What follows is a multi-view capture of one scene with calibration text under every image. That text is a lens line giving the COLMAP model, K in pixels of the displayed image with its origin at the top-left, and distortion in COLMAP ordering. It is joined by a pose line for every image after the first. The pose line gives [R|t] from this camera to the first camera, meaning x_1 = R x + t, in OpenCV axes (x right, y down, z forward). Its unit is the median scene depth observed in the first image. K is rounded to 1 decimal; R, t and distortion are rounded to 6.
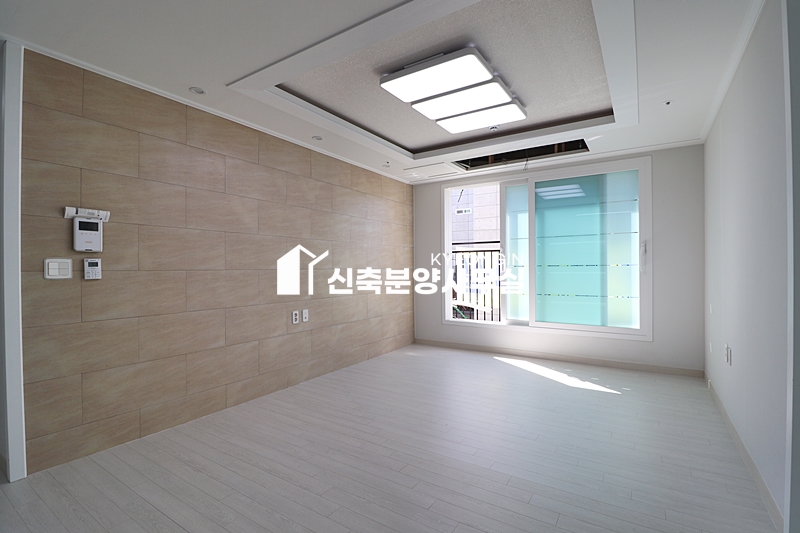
lens RADIAL K [[370.9, 0, 405.4], [0, 370.9, 265.7], [0, 0, 1]] dist [-0.003201, -0.010710]
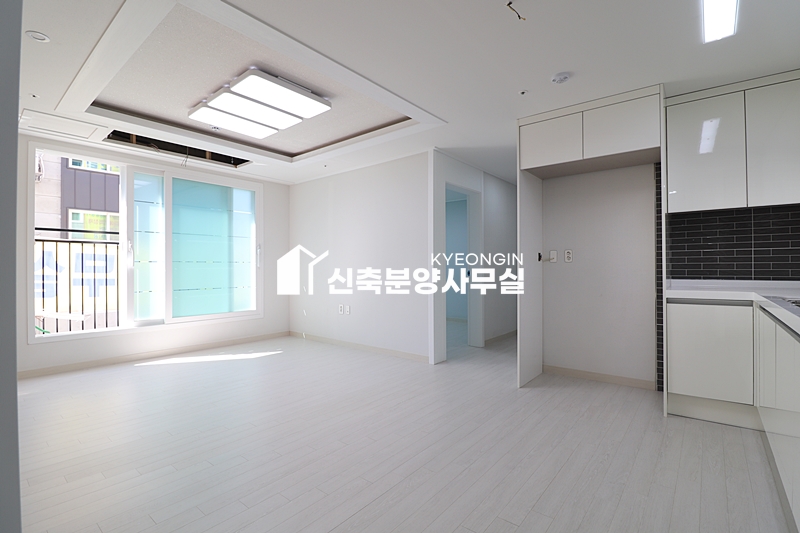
lens RADIAL K [[370.9, 0, 406.9], [0, 370.9, 264.5], [0, 0, 1]] dist [-0.003201, -0.010710]
pose [[0.105346, 0.010537, 0.994380, -0.726183], [-0.003860, 0.999941, -0.010187, 0.020477], [-0.994428, -0.002765, 0.105380, 0.348988]]
